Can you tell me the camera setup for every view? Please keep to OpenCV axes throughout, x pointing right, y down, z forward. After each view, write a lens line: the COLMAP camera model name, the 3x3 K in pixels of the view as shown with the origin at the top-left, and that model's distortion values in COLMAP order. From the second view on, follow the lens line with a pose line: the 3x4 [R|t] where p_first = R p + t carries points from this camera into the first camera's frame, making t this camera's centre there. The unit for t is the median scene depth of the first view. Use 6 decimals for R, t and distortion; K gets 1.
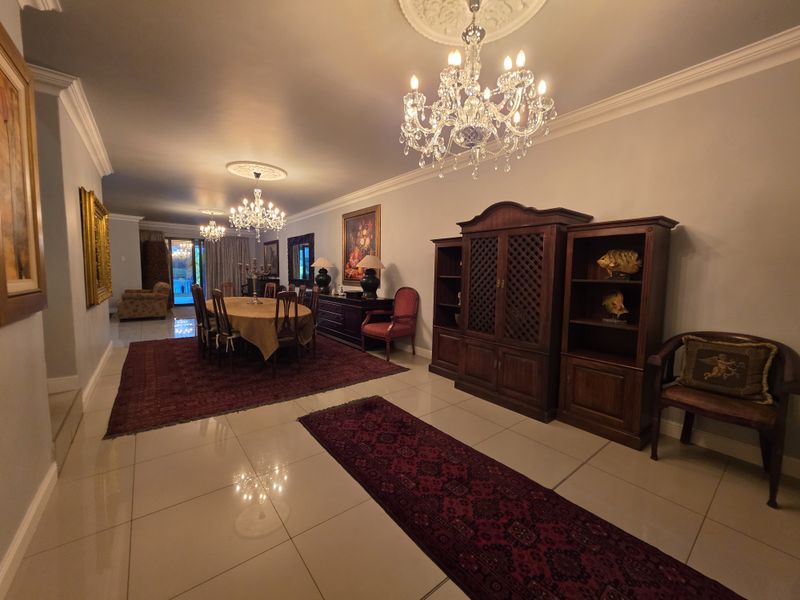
lens RADIAL K [[318.9, 0, 404.1], [0, 318.9, 298.1], [0, 0, 1]] dist [0.000479, -0.000030]
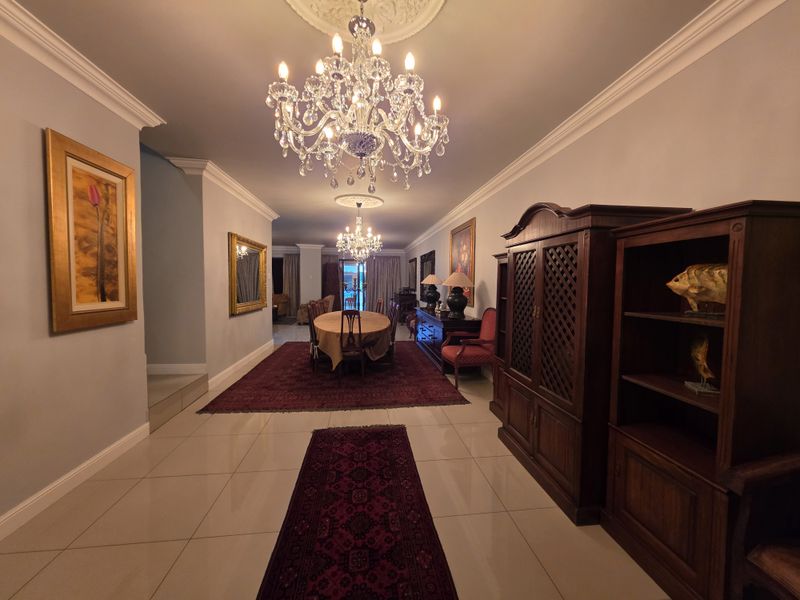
lens RADIAL K [[318.9, 0, 404.1], [0, 318.9, 298.1], [0, 0, 1]] dist [0.000479, -0.000030]
pose [[0.855832, 0.020797, -0.516836, 0.418545], [-0.040975, 0.998777, -0.027660, -0.044088], [0.515628, 0.044850, 0.855638, 0.193176]]
